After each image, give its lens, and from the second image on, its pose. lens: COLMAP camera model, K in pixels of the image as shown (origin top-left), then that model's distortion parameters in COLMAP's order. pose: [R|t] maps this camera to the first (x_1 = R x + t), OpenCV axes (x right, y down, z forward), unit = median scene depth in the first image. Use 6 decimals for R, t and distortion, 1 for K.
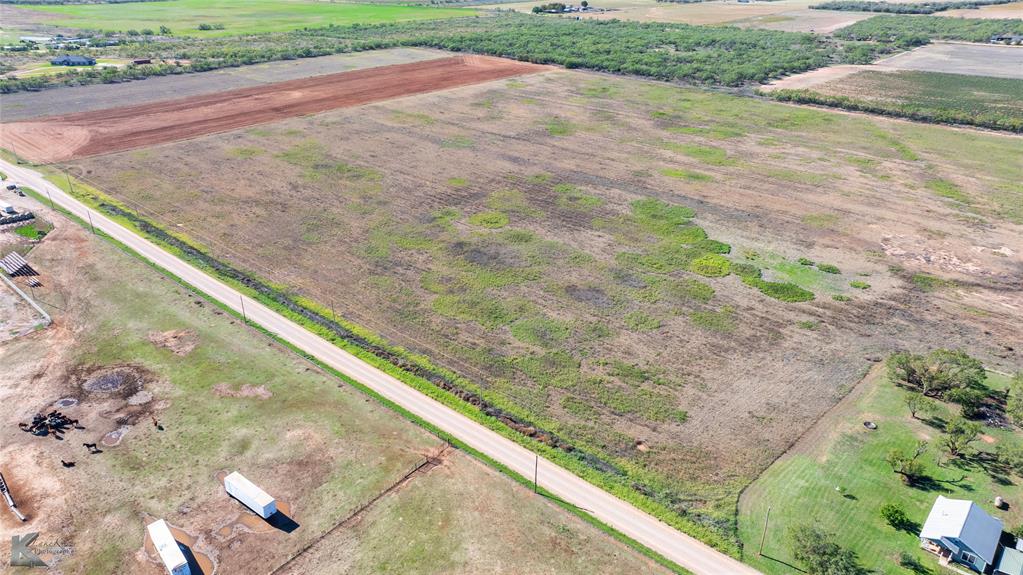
lens RADIAL K [[717.6, 0, 511.5], [0, 717.6, 287.5], [0, 0, 1]] dist [-0.013483, 0.002136]
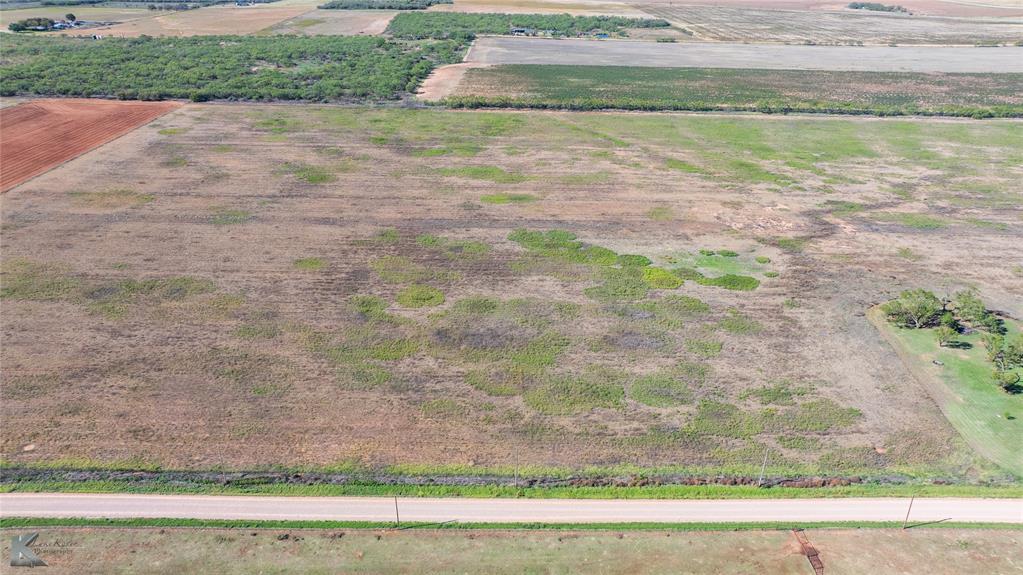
lens RADIAL K [[652.7, 0, 511.5], [0, 652.7, 287.5], [0, 0, 1]] dist [-0.013663, 0.002205]
pose [[0.757830, -0.305961, 0.576265, -0.518149], [0.282015, 0.950068, 0.133557, -0.224221], [-0.588355, 0.061302, 0.806276, 0.282702]]
